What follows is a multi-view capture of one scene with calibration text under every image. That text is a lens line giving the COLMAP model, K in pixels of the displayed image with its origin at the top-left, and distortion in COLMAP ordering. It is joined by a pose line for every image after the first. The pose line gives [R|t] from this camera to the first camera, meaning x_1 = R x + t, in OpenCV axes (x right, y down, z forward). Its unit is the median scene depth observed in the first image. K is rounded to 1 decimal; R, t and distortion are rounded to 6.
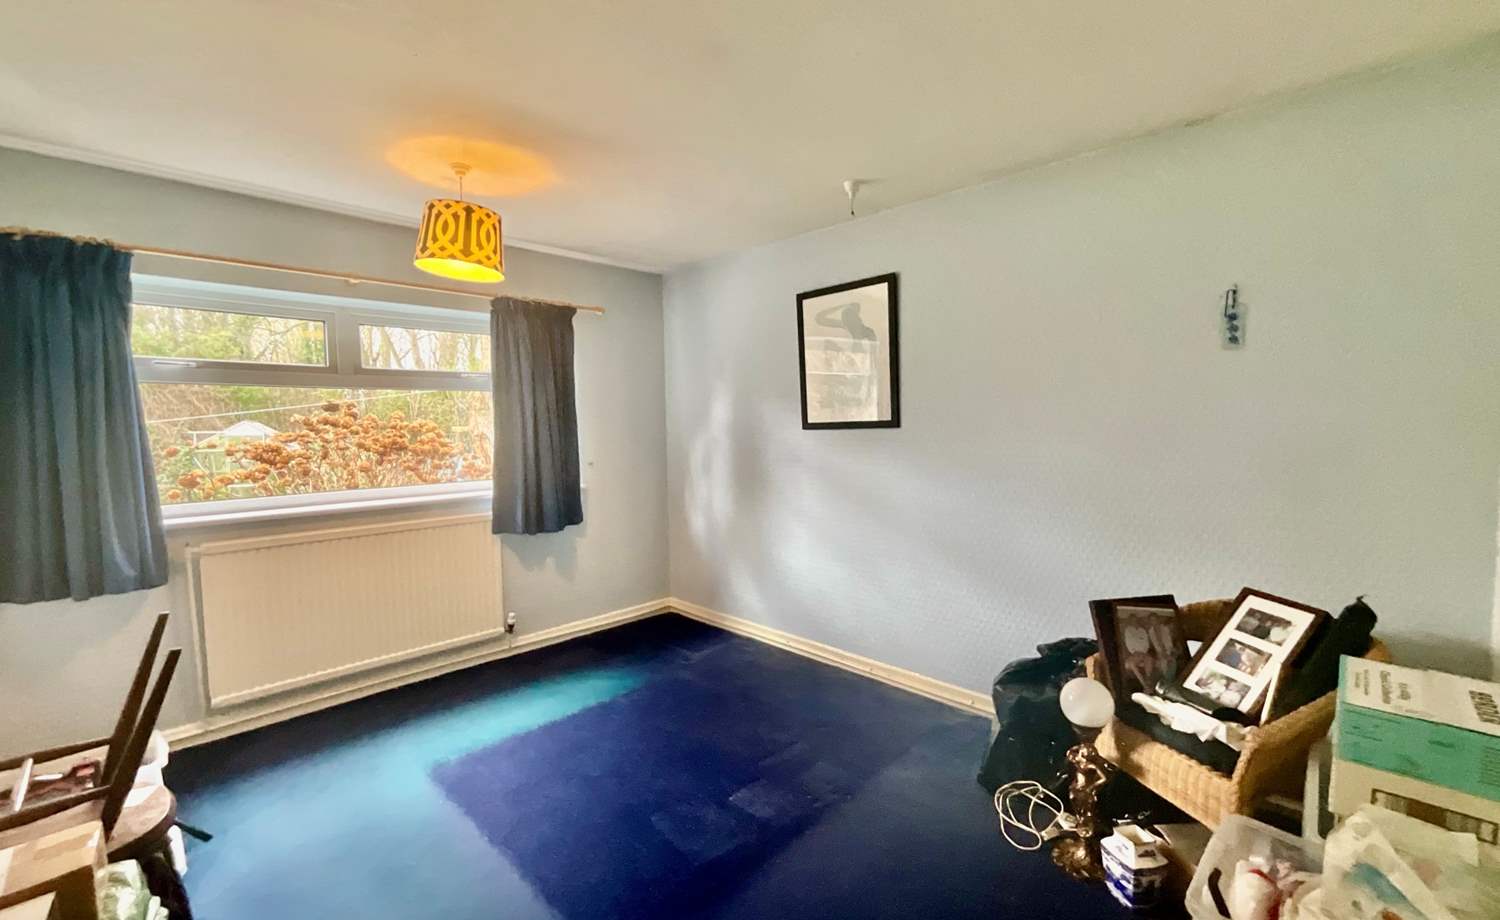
lens RADIAL K [[612.1, 0, 750.0], [0, 612.1, 460.0], [0, 0, 1]] dist [-0.000830, 0.003882]
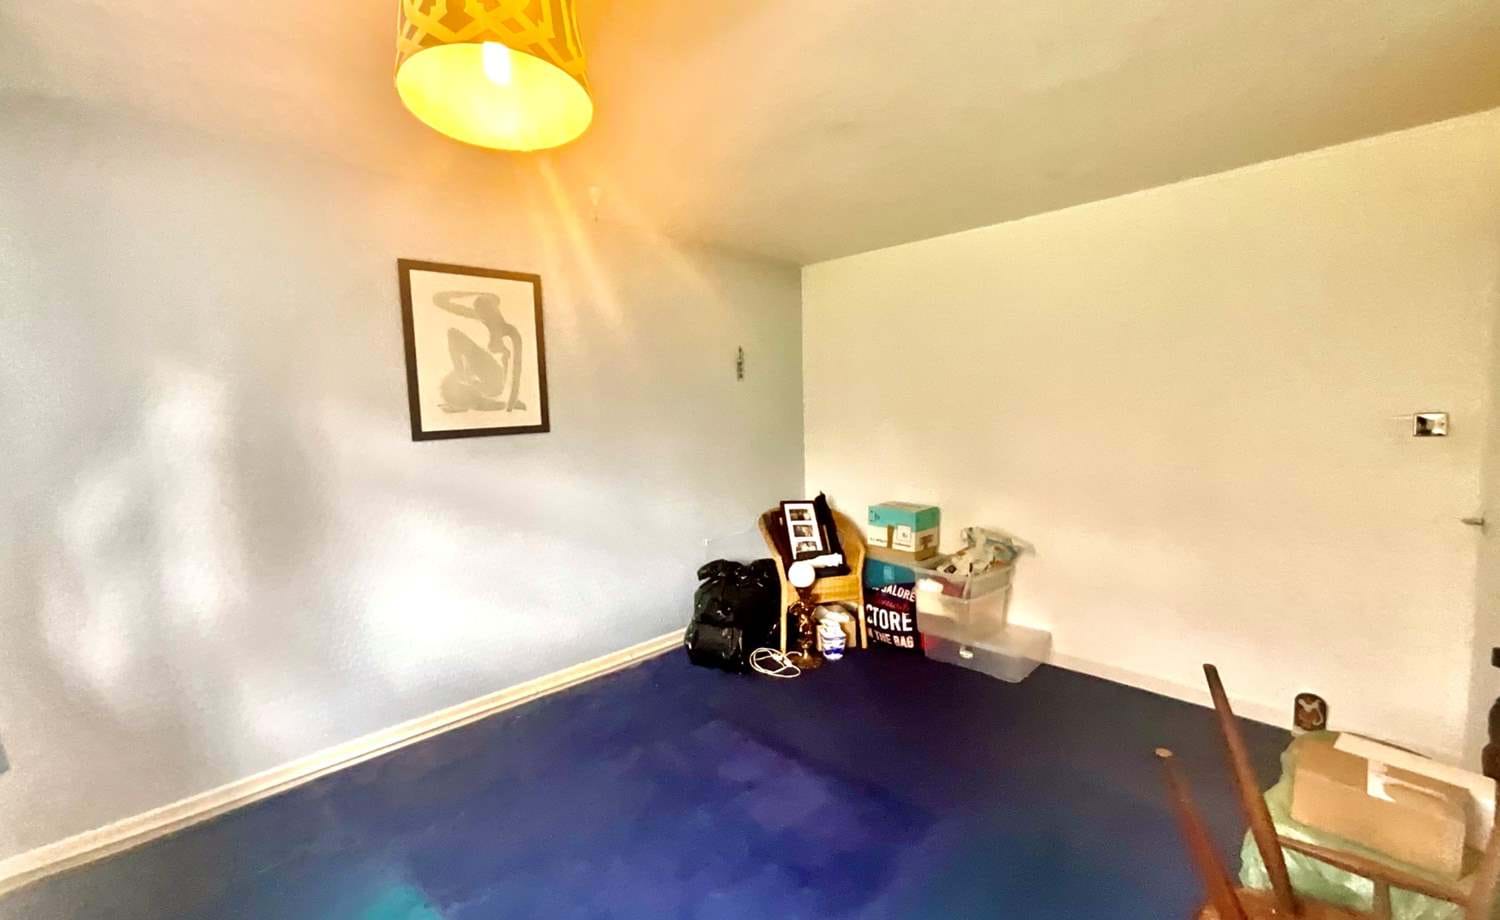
lens RADIAL K [[612.1, 0, 750.0], [0, 612.1, 460.0], [0, 0, 1]] dist [-0.000830, 0.003882]
pose [[0.026724, -0.071839, 0.997058, -0.689227], [0.090322, 0.993508, 0.069163, -0.043350], [-0.995554, 0.088208, 0.033039, 0.593283]]
